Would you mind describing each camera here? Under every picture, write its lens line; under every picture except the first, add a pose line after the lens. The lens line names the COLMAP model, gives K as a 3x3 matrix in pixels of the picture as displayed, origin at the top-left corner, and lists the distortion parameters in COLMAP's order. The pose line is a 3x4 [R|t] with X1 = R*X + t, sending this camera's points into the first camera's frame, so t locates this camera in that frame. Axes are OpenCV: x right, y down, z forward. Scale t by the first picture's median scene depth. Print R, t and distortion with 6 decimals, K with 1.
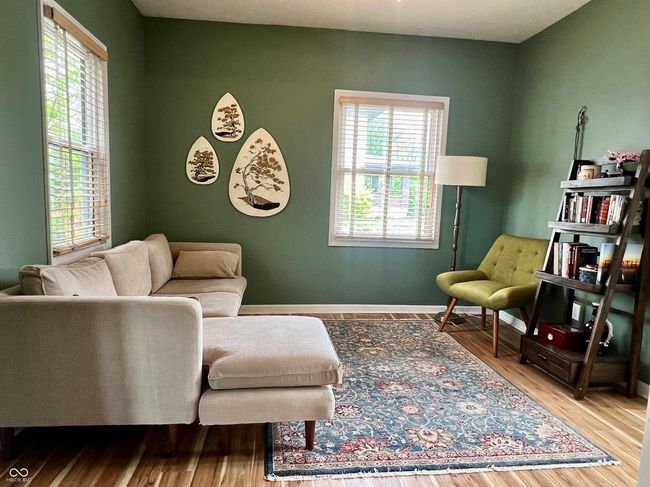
lens RADIAL K [[409.8, 0, 324.4], [0, 409.8, 242.8], [0, 0, 1]] dist [0.001423, 0.000342]
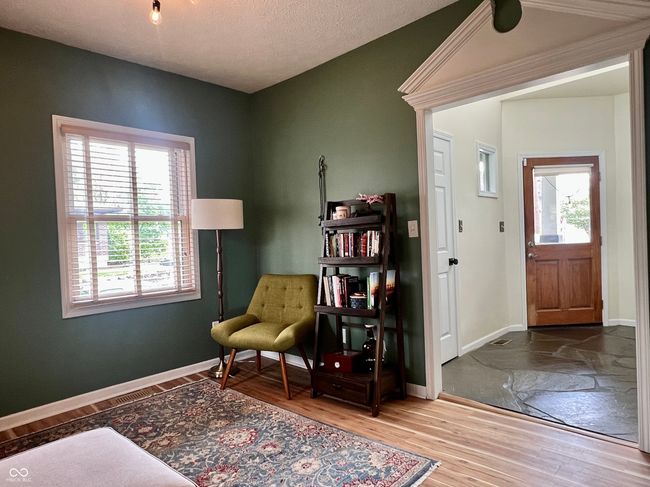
lens RADIAL K [[409.8, 0, 324.5], [0, 409.8, 248.0], [0, 0, 1]] dist [0.001423, 0.000342]
pose [[0.765022, -0.082671, 0.638676, -0.115668], [0.139136, 0.989522, -0.038576, -0.031327], [-0.628795, 0.118374, 0.768508, 0.142466]]
